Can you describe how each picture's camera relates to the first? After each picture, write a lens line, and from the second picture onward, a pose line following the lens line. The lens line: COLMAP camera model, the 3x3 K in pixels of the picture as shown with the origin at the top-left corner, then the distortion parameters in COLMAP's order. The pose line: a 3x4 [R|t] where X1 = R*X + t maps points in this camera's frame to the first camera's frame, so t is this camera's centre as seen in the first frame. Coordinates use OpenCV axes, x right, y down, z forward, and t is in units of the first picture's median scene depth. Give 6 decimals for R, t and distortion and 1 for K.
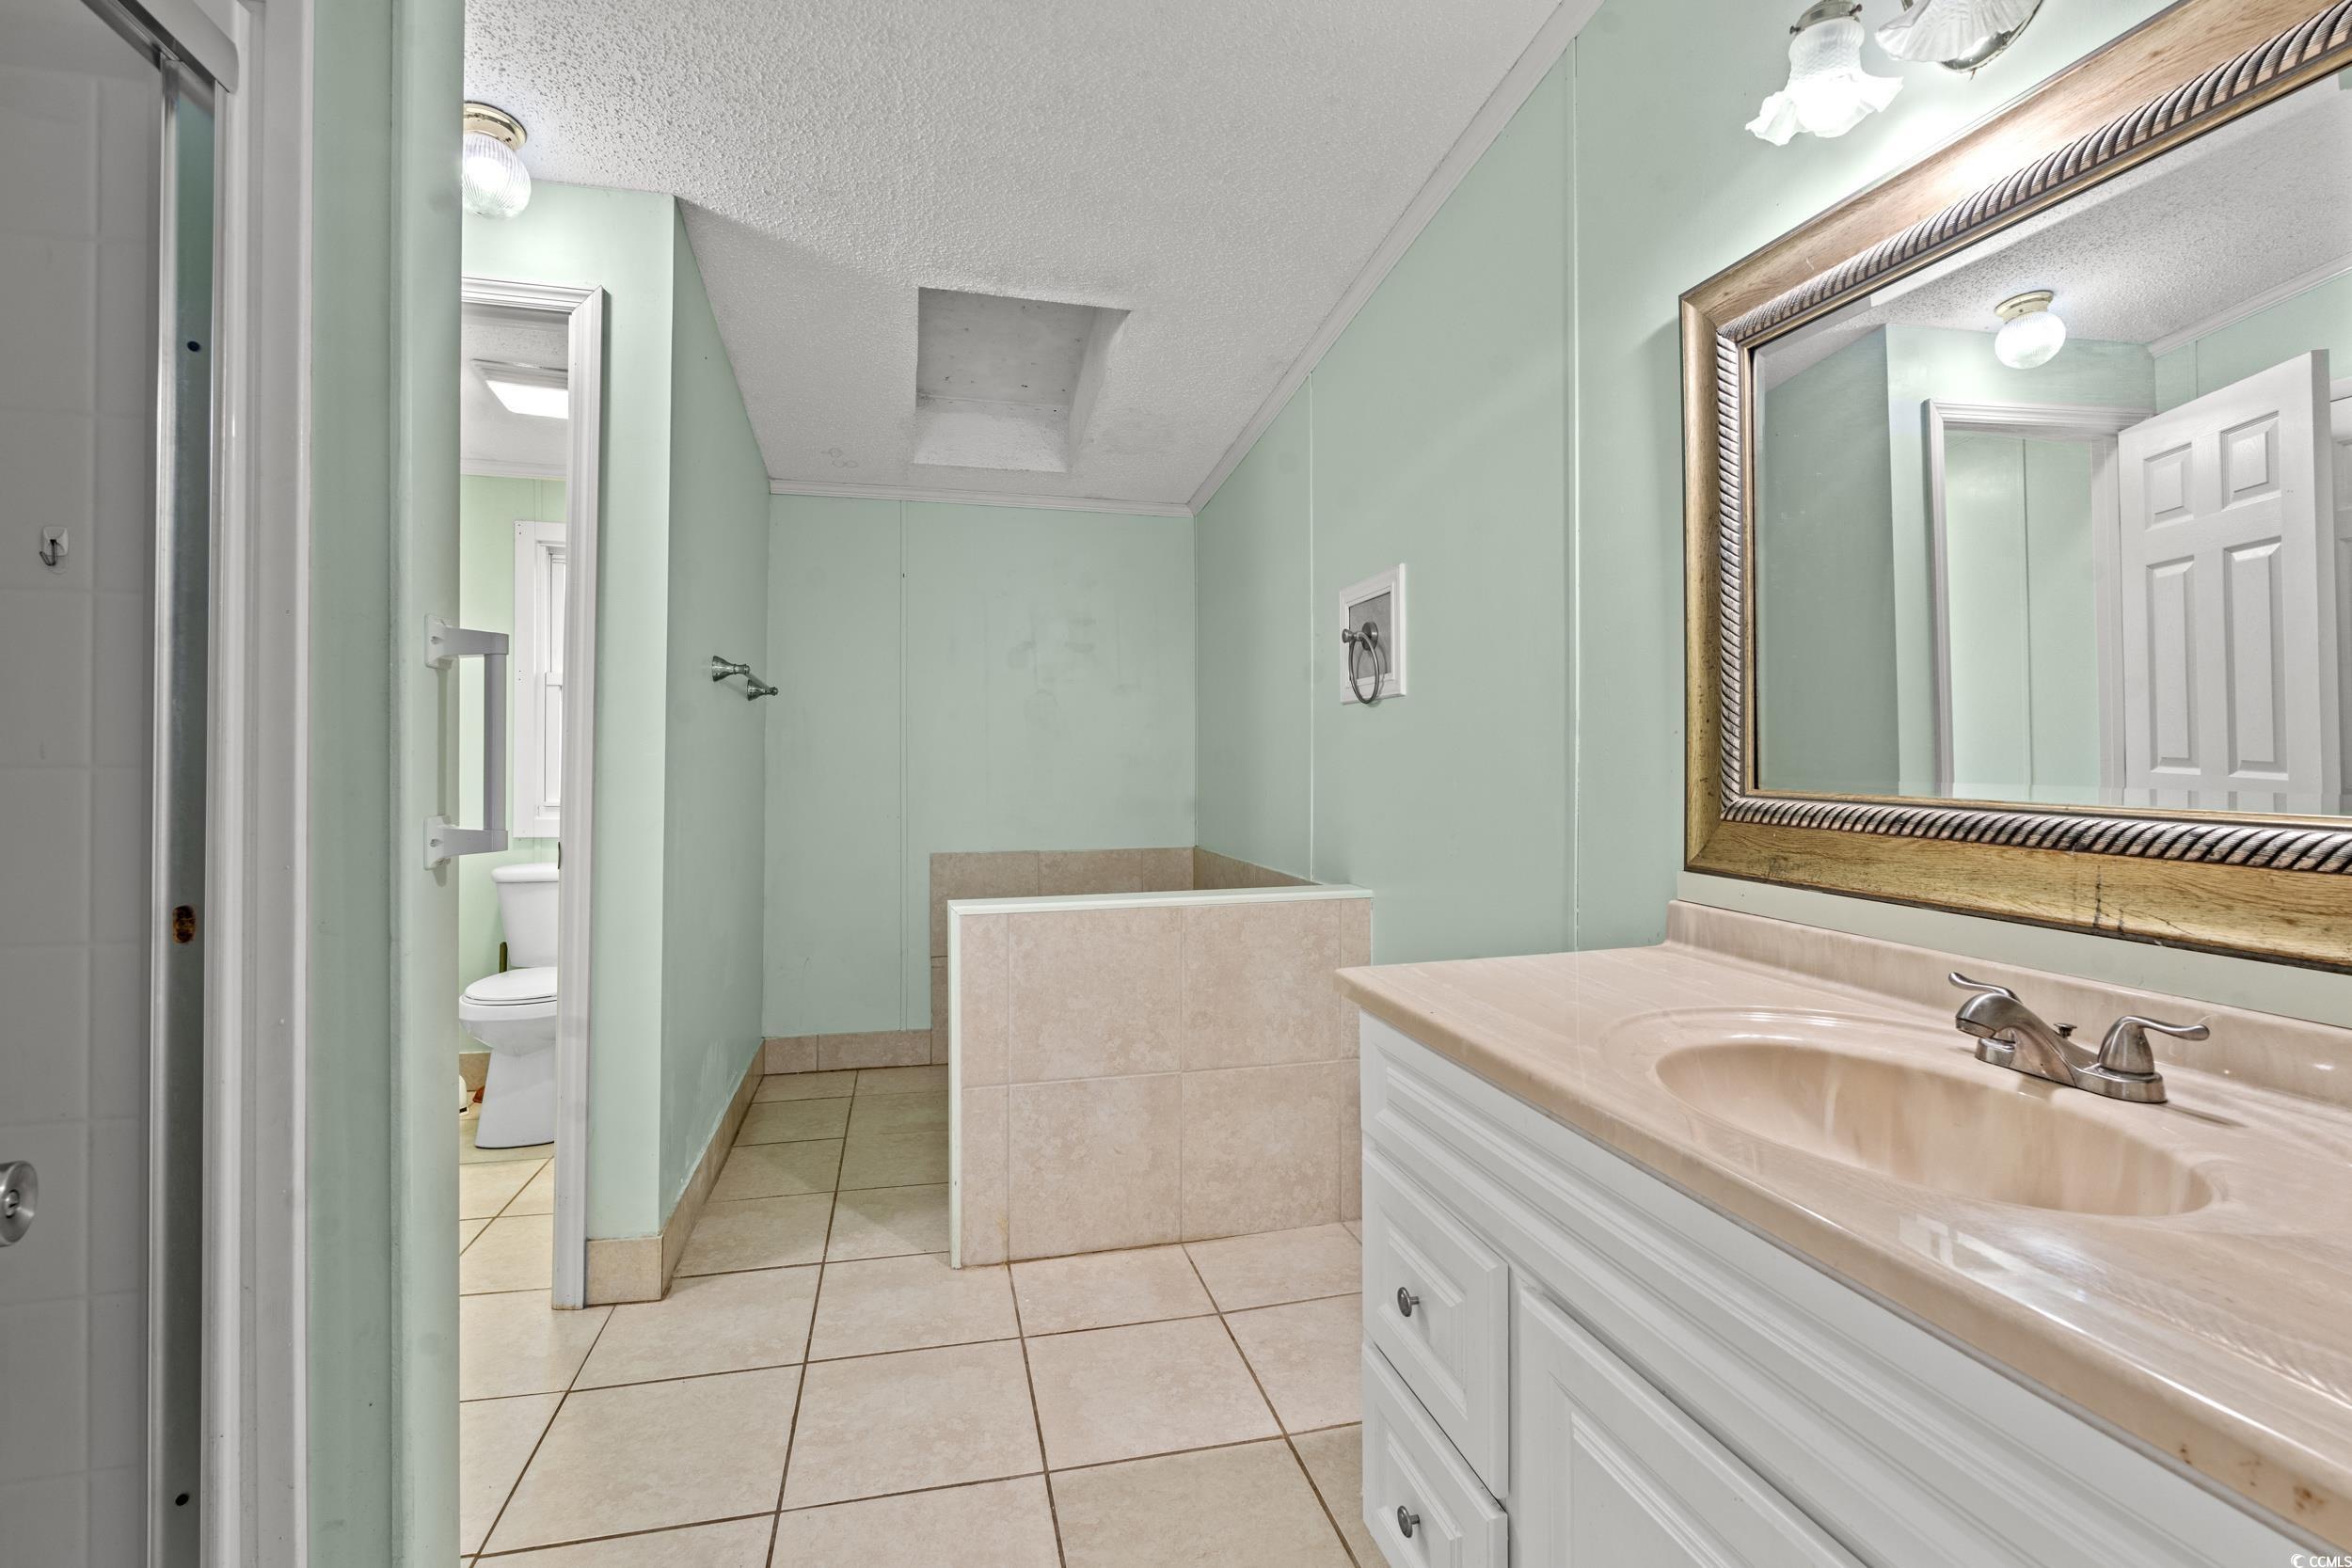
lens RADIAL K [[1041.6, 0, 1135.3], [0, 1041.6, 759.7], [0, 0, 1]] dist [-0.003740, -0.000783]
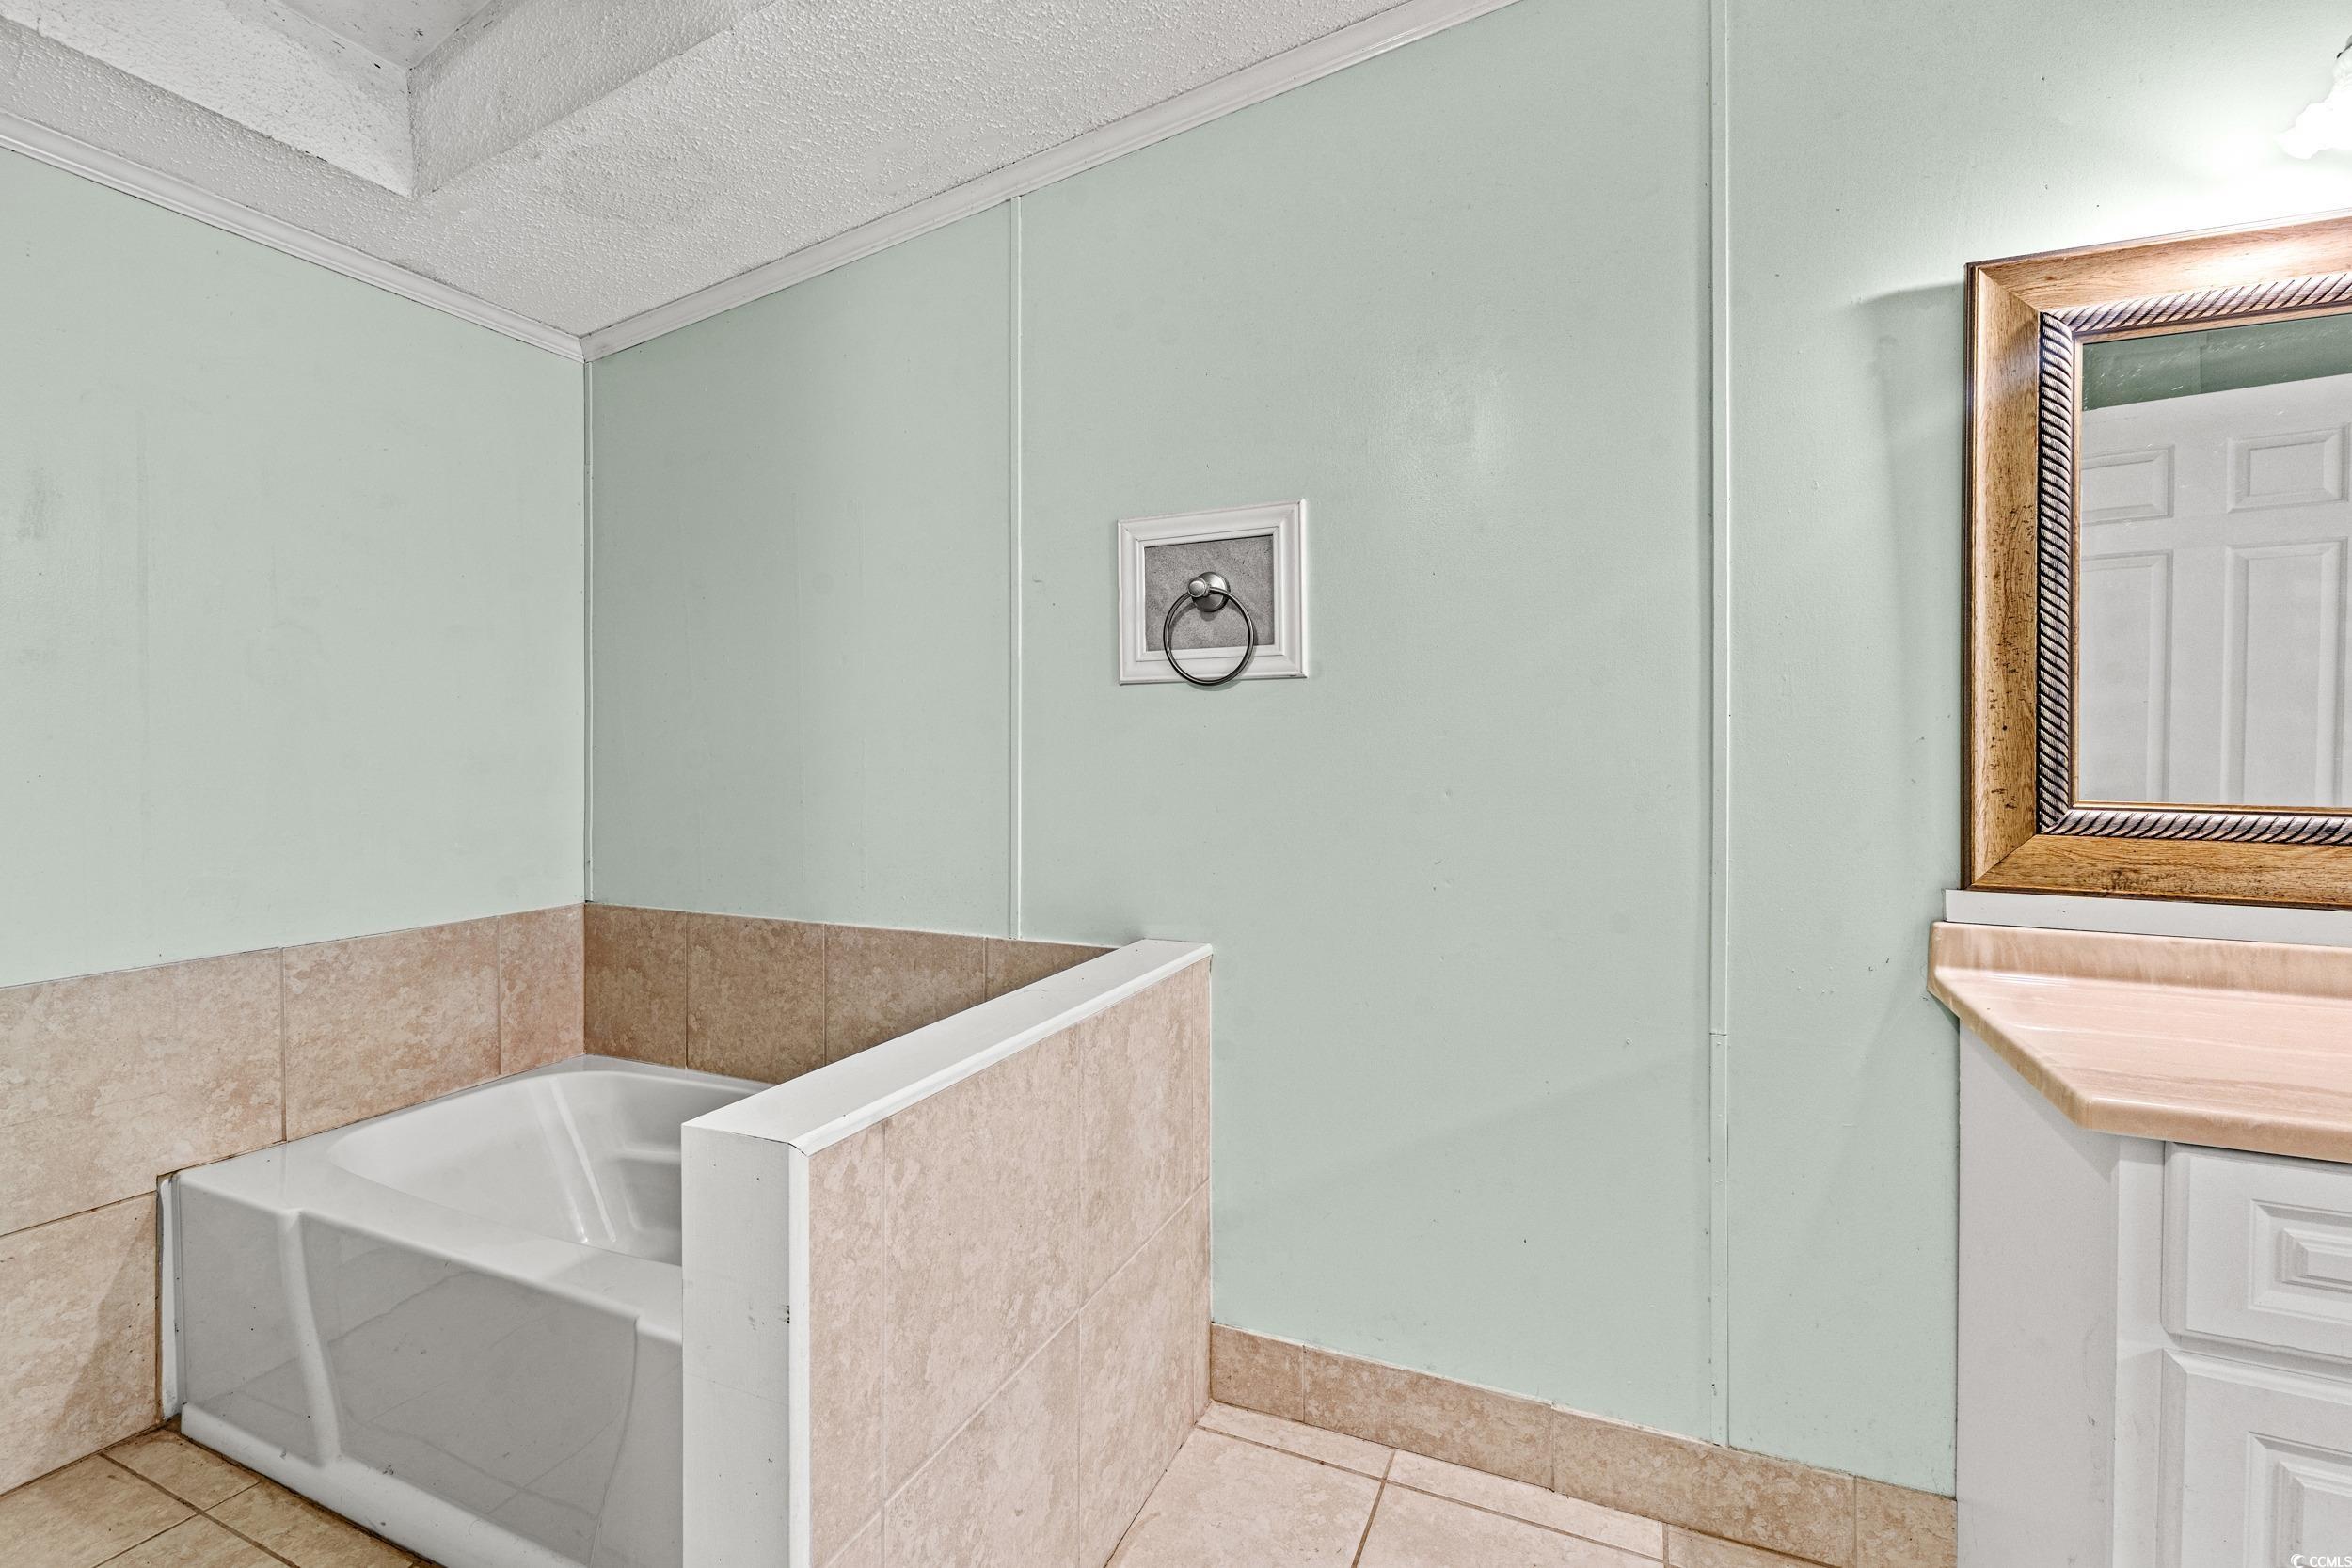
lens RADIAL K [[1041.6, 0, 1135.3], [0, 1041.6, 759.7], [0, 0, 1]] dist [-0.003740, -0.000783]
pose [[0.604092, -0.000728, 0.796914, -0.404023], [-0.003160, 0.999990, 0.003309, -0.005636], [-0.796908, -0.004518, 0.604083, 0.644309]]
